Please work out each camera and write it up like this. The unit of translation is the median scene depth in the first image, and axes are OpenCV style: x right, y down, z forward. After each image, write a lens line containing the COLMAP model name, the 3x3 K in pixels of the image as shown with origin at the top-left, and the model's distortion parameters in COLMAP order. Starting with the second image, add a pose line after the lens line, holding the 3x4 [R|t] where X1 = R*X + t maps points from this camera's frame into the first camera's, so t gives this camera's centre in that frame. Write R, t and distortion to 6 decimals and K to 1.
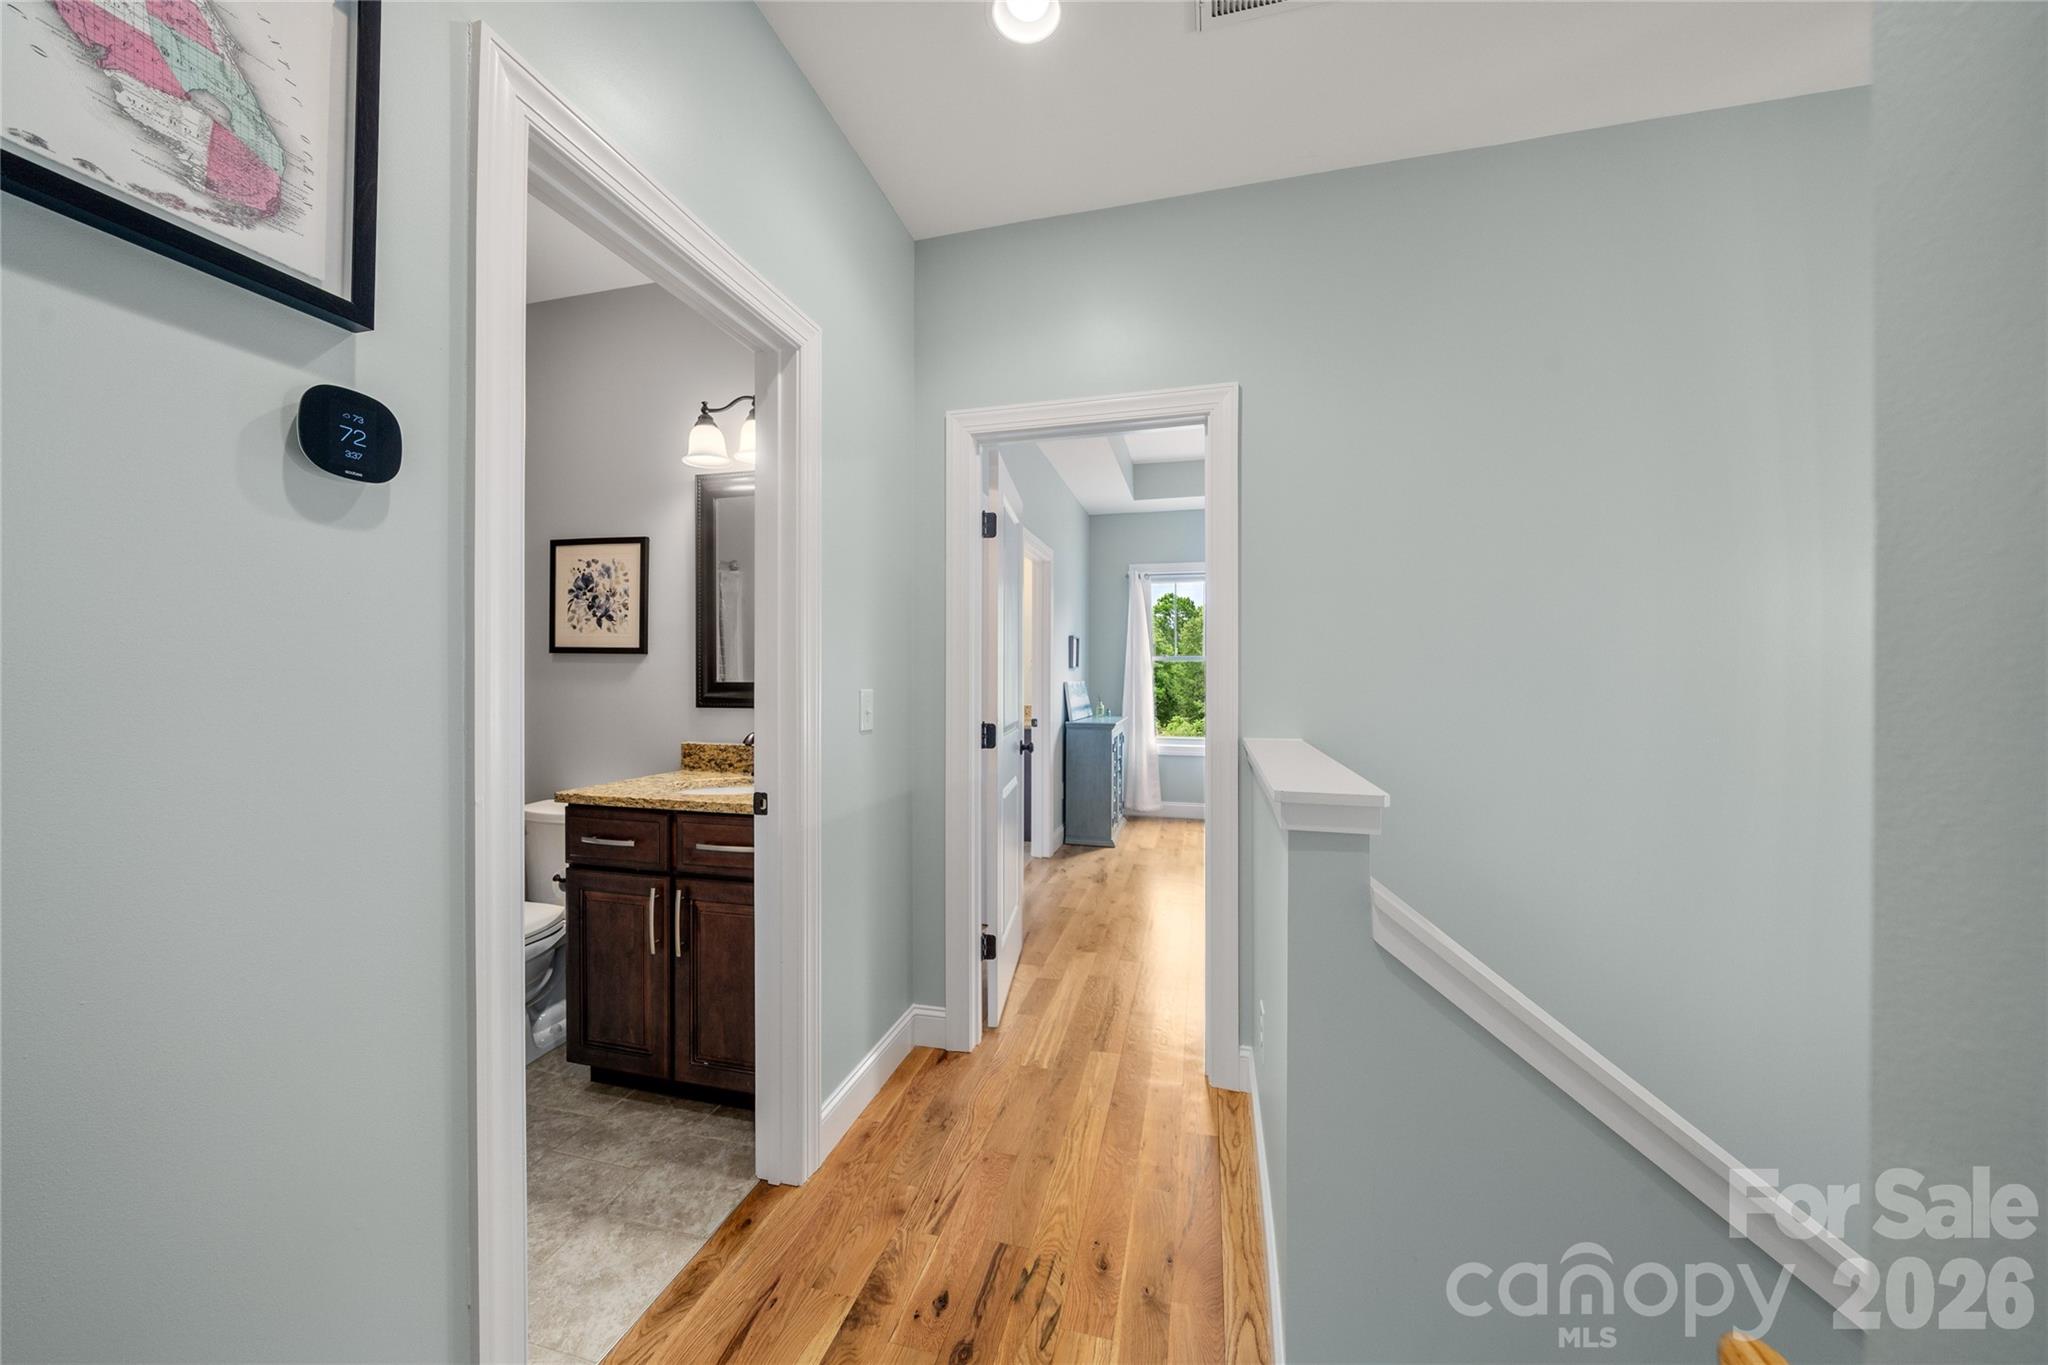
lens RADIAL K [[712.8, 0, 1028.3], [0, 712.8, 675.9], [0, 0, 1]] dist [-0.006974, 0.000225]
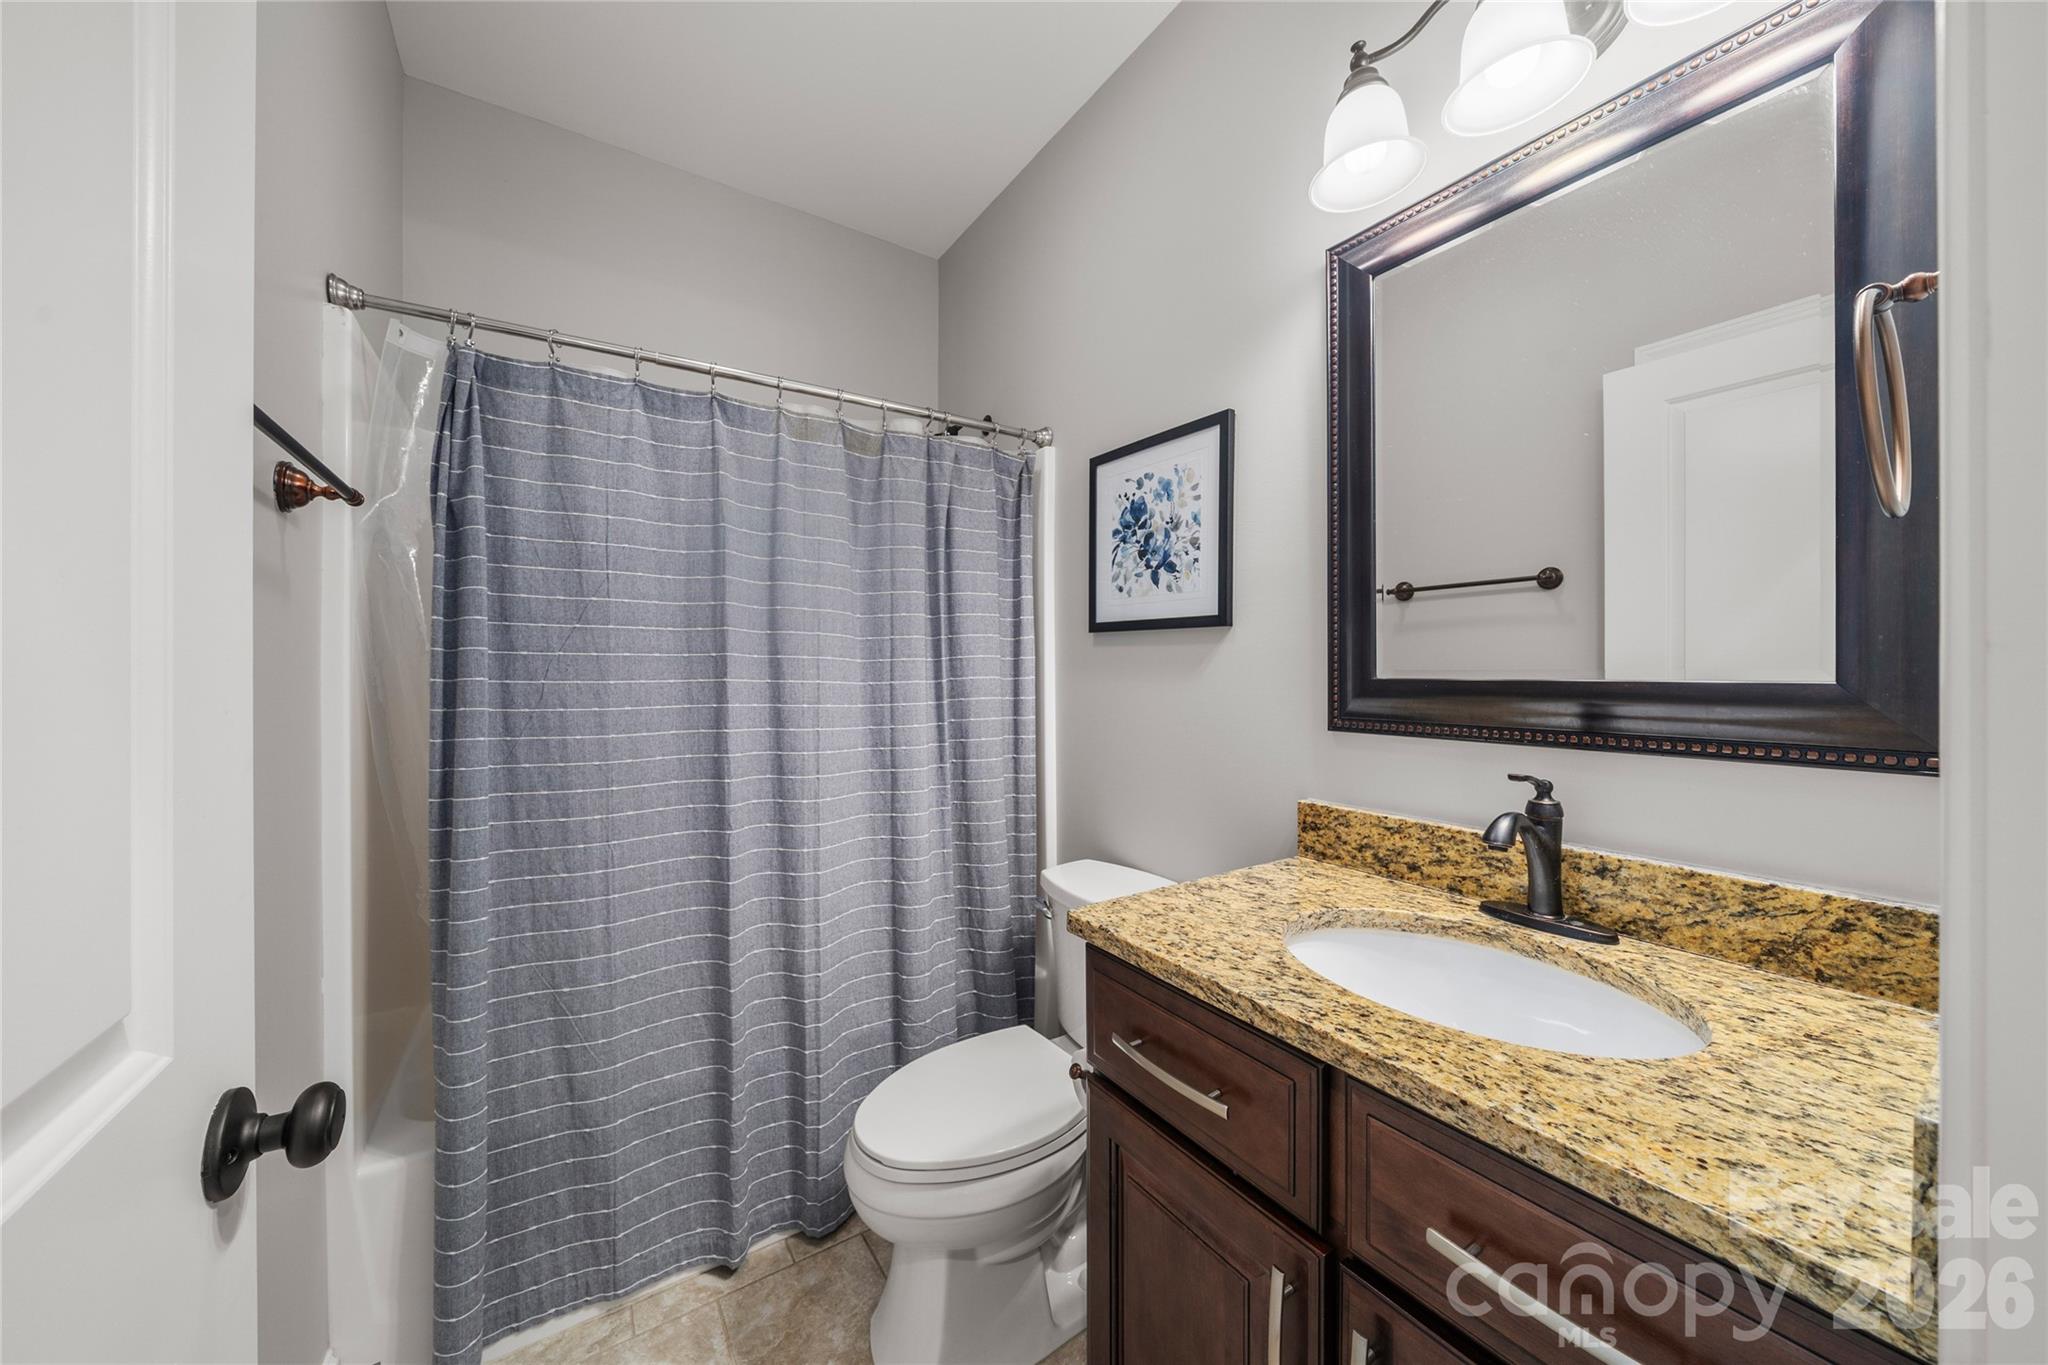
lens RADIAL K [[712.8, 0, 1028.3], [0, 712.8, 675.9], [0, 0, 1]] dist [-0.006974, 0.000225]
pose [[0.744202, 0.000925, -0.667954, -0.287318], [0.001373, 0.999995, 0.002915, 0.005456], [0.667953, -0.003087, 0.744197, 0.490609]]
